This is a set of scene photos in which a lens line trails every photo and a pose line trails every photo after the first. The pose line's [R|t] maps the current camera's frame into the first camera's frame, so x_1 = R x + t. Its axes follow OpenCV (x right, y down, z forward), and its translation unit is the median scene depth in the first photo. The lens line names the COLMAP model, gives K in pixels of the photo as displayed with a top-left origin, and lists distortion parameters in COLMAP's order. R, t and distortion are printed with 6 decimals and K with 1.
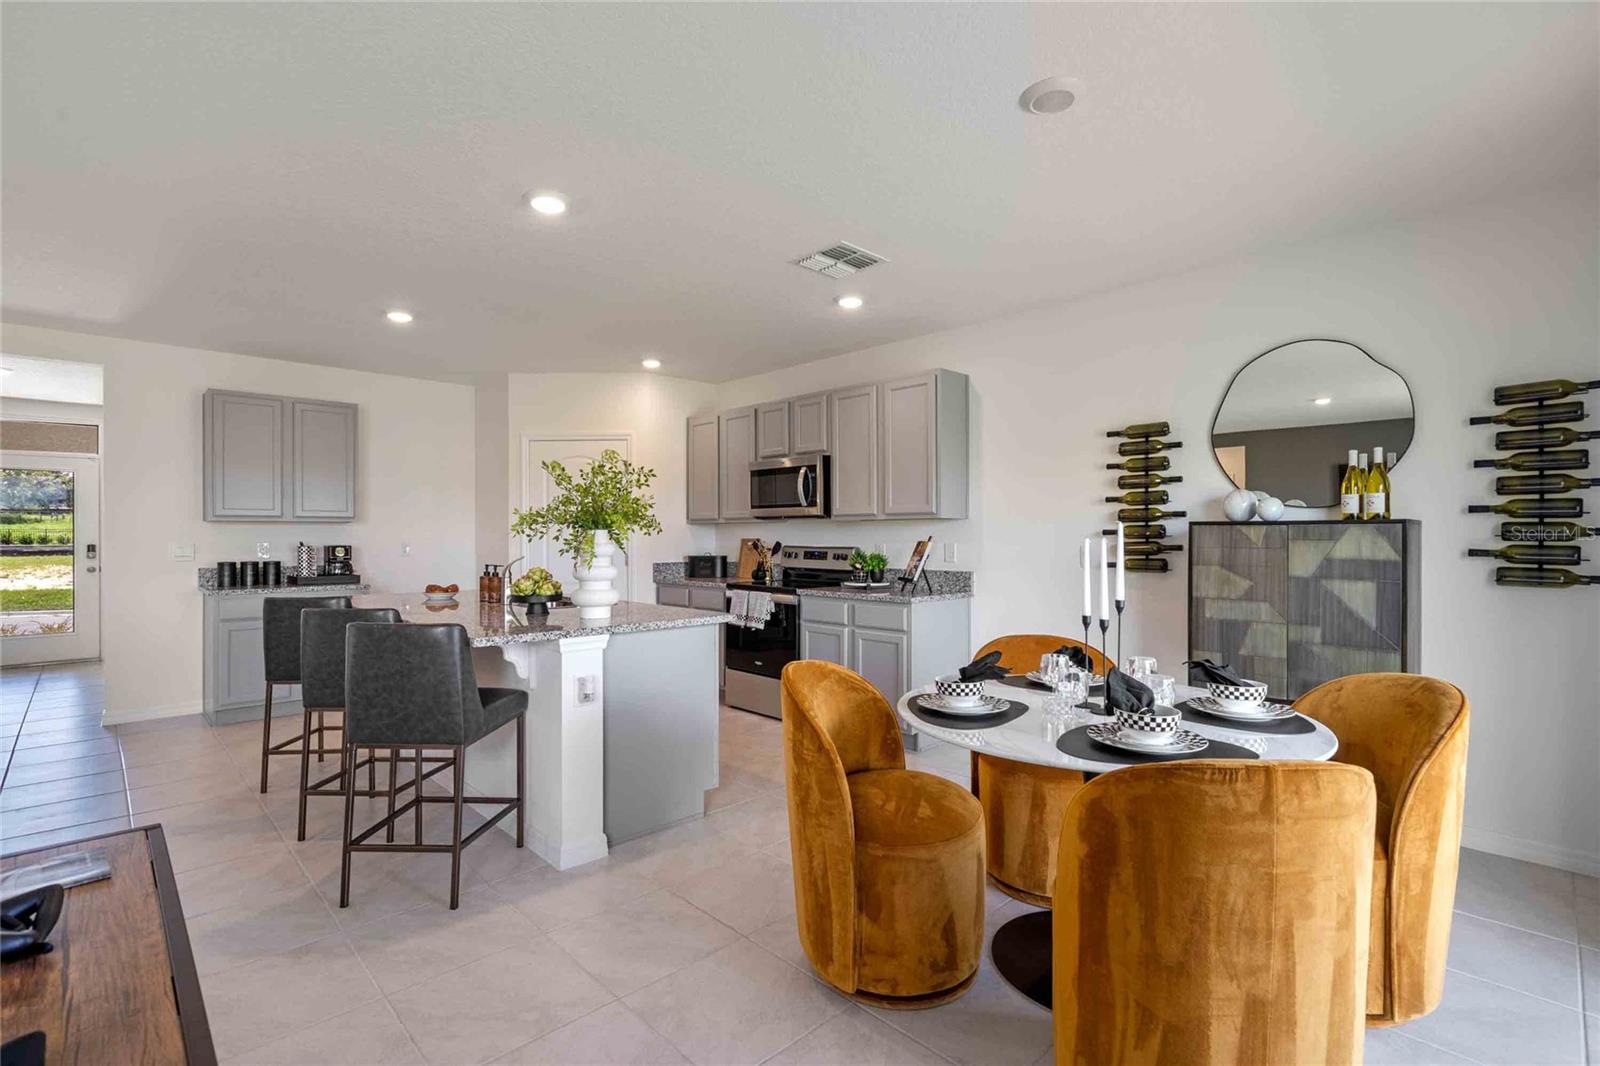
lens RADIAL K [[736.2, 0, 798.5], [0, 736.2, 531.8], [0, 0, 1]] dist [-0.001897, 0.000385]
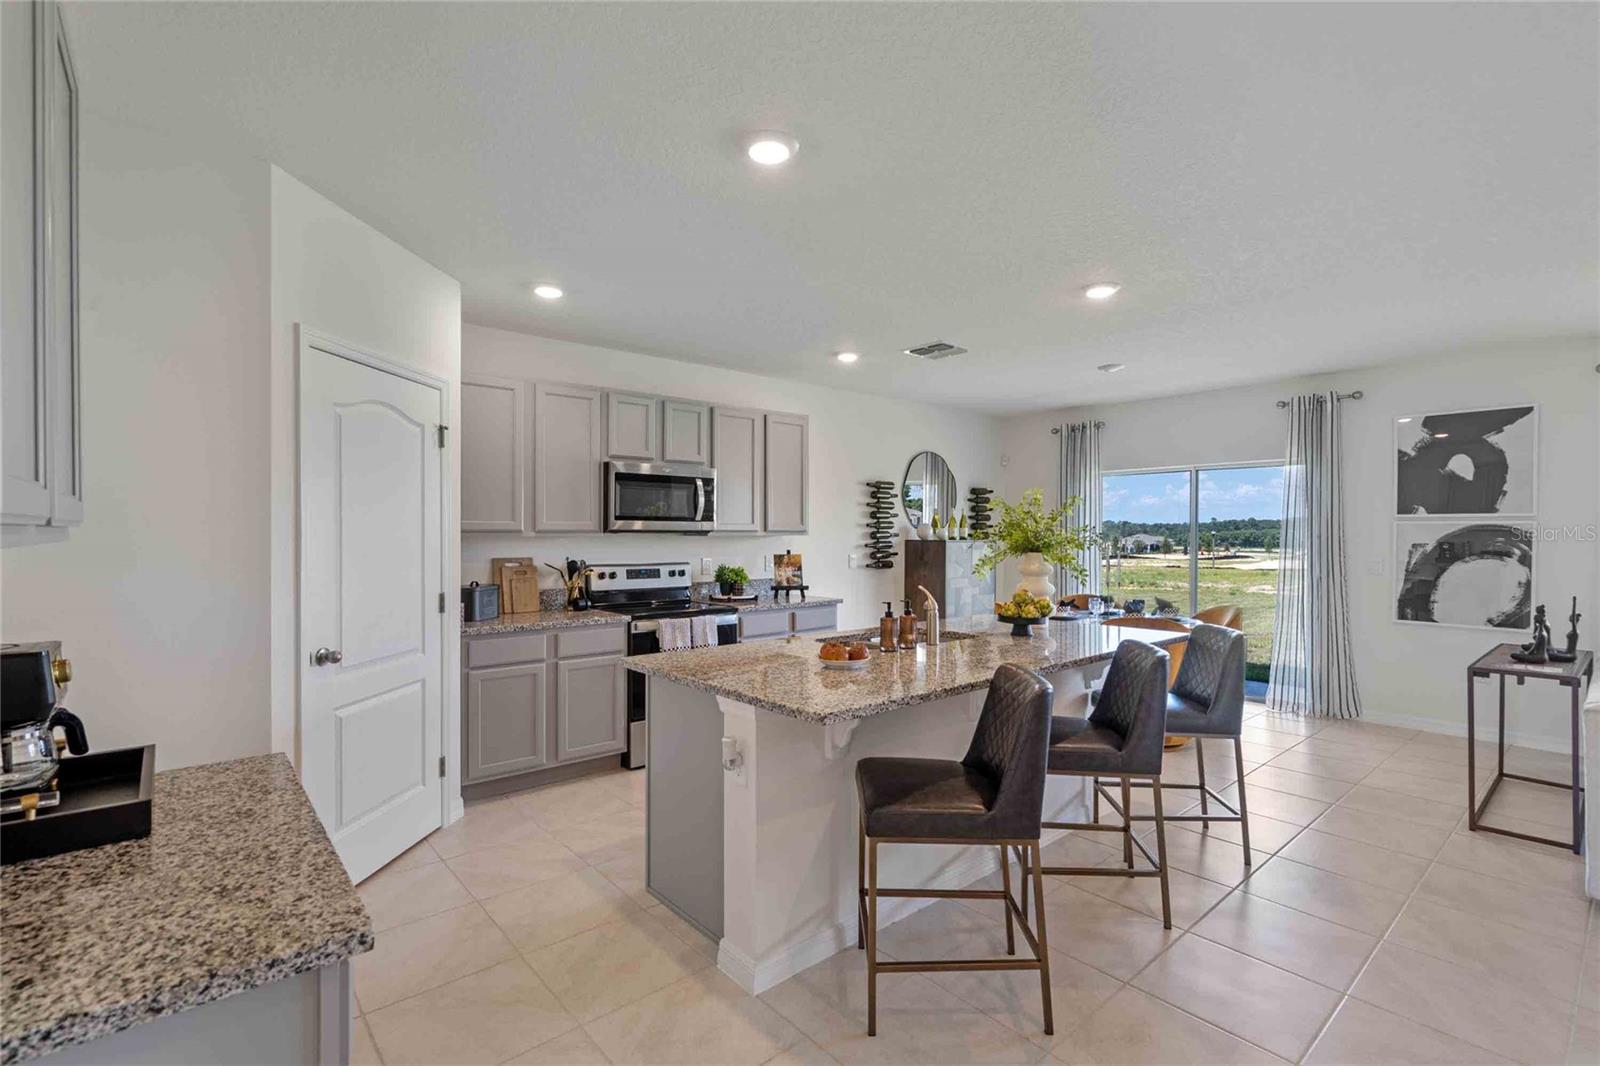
lens RADIAL K [[732.6, 0, 800.0], [0, 732.6, 533.0], [0, 0, 1]] dist [-0.002145, 0.000587]
pose [[0.056006, 0.000717, 0.998430, -1.561739], [-0.005537, 0.999985, -0.000407, -0.033051], [-0.998415, -0.005506, 0.056009, 1.398983]]
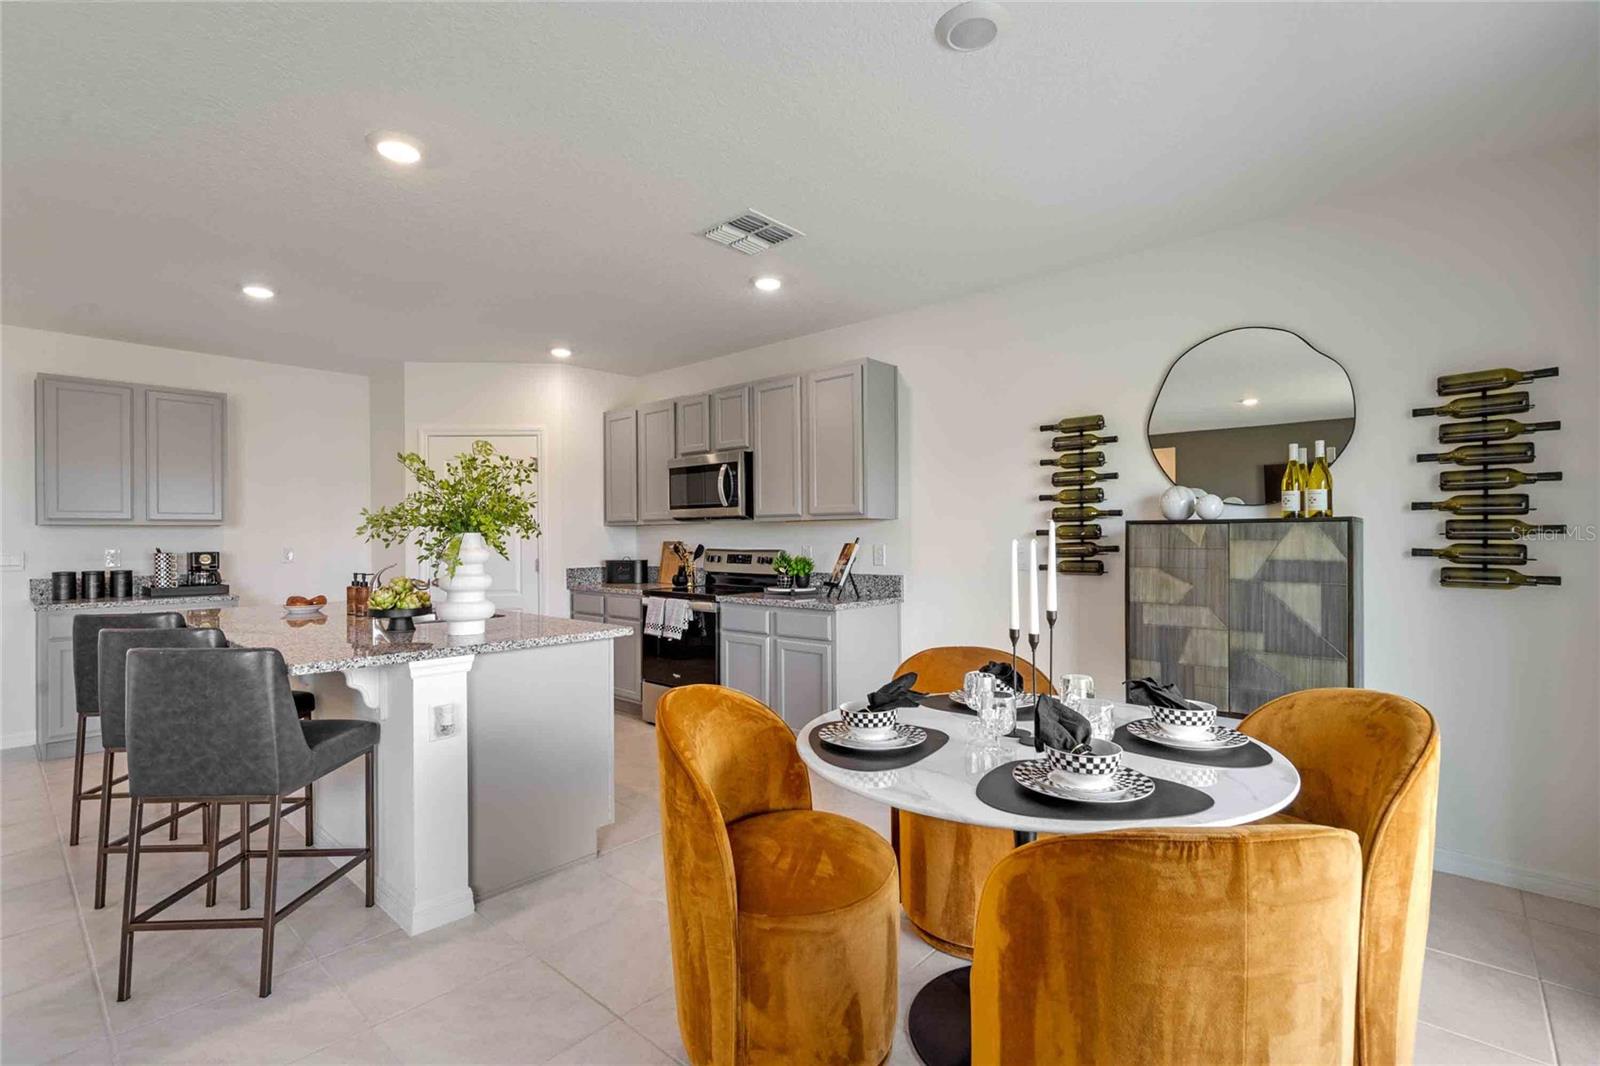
lens RADIAL K [[732.6, 0, 800.0], [0, 732.6, 533.0], [0, 0, 1]] dist [-0.002145, 0.000587]
pose [[0.997225, -0.005198, 0.074265, 0.056829], [0.005276, 0.999986, -0.000863, 0.000356], [-0.074259, 0.001252, 0.997238, 0.118551]]
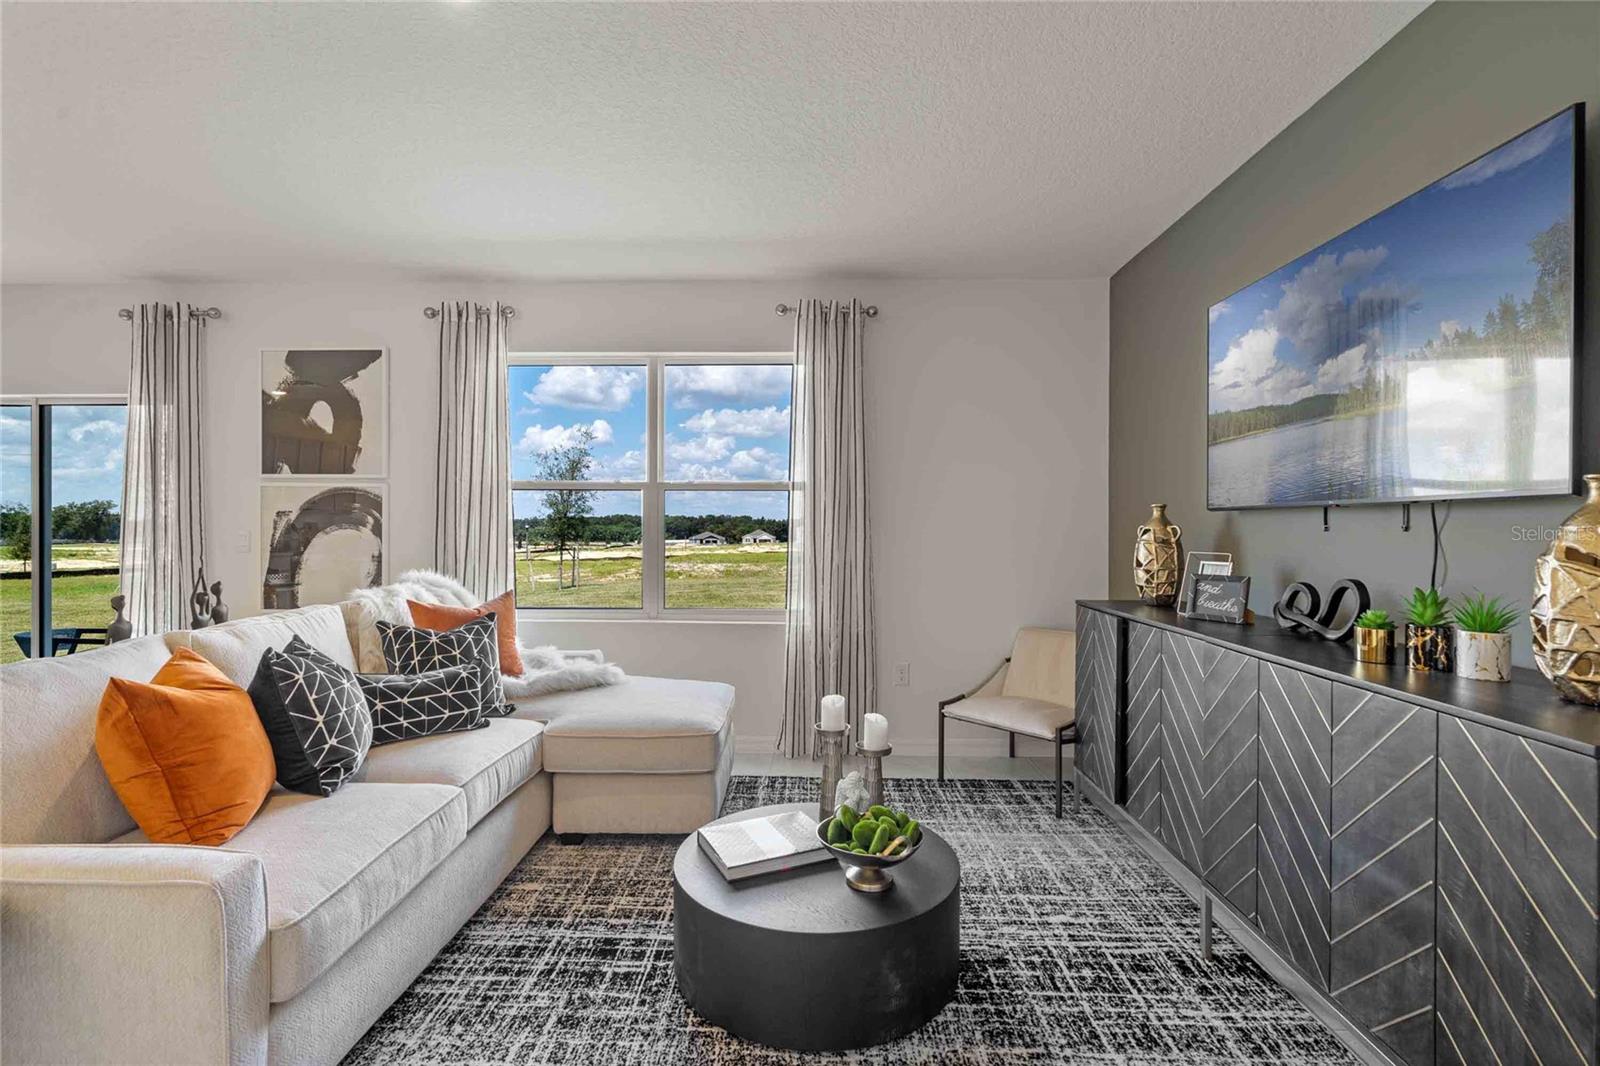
lens RADIAL K [[736.2, 0, 798.5], [0, 736.2, 531.8], [0, 0, 1]] dist [-0.001897, 0.000385]
pose [[-0.704965, -0.002673, 0.709237, -1.406105], [-0.003600, 0.999994, 0.000190, 0.017376], [-0.709233, -0.002419, -0.704970, 0.330187]]
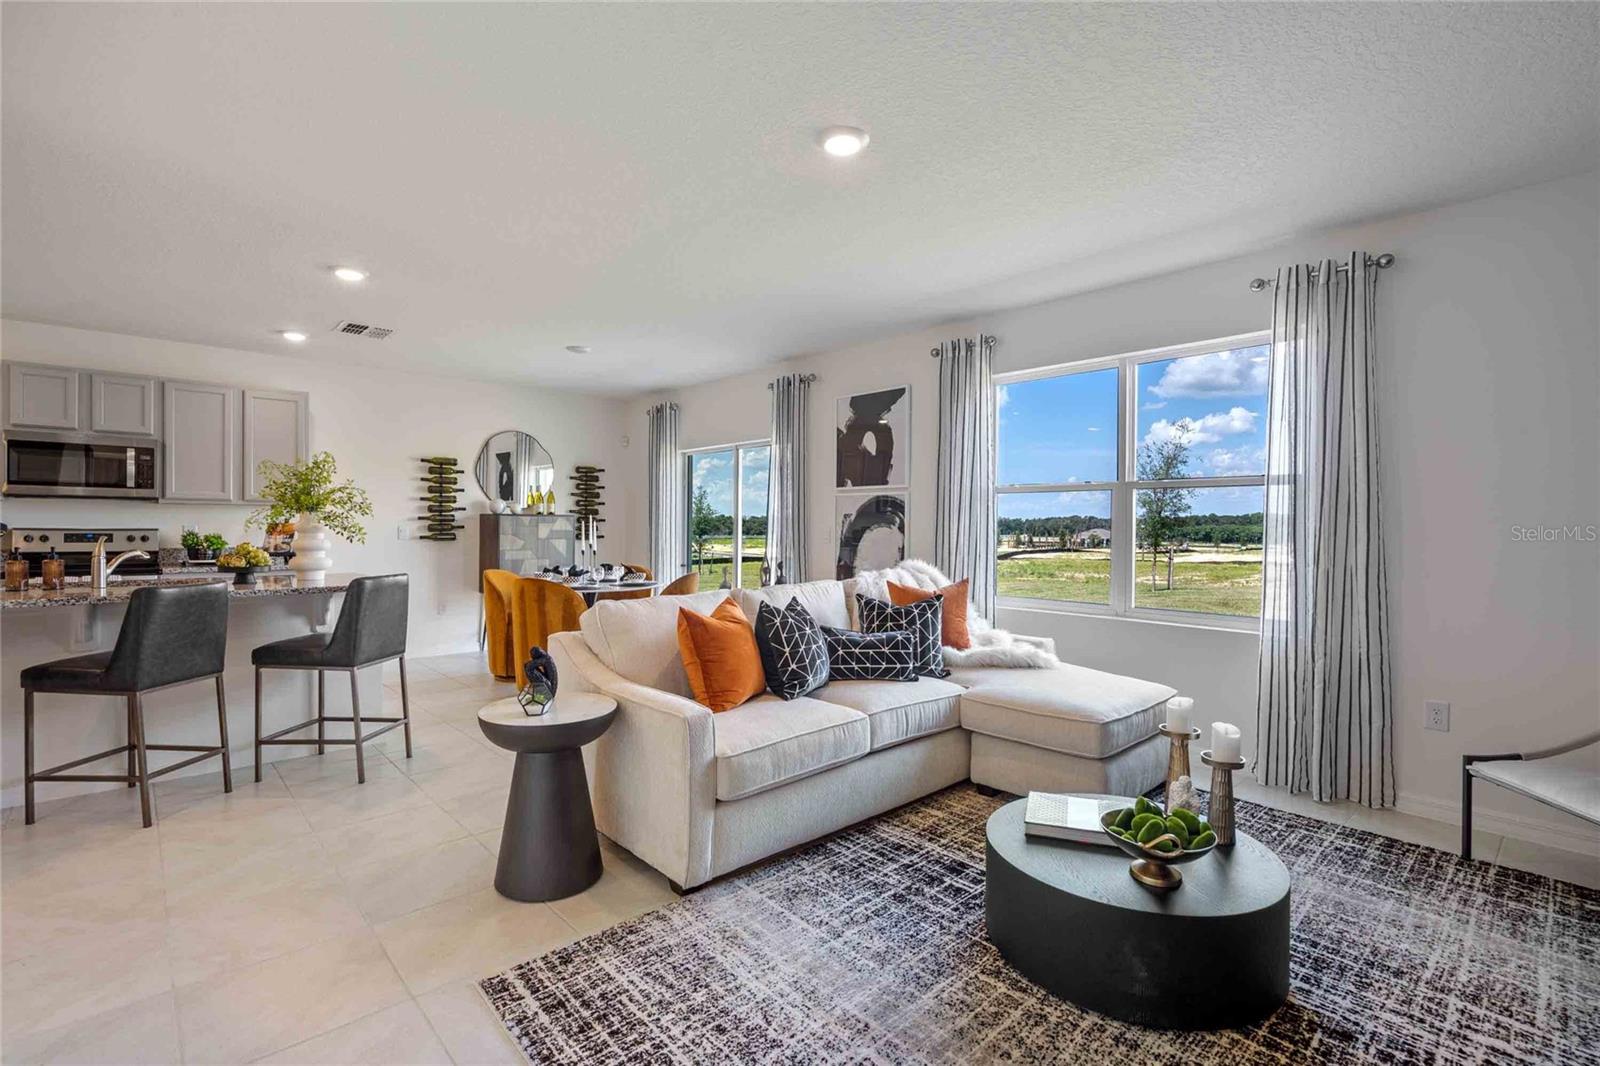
lens RADIAL K [[735.4, 0, 794.4], [0, 735.4, 527.9], [0, 0, 1]] dist [-0.003472, 0.000772]
pose [[0.021848, -0.000766, 0.999761, -1.643402], [-0.009407, 0.999955, 0.000972, 0.017890], [-0.999717, -0.009426, 0.021840, 0.141331]]
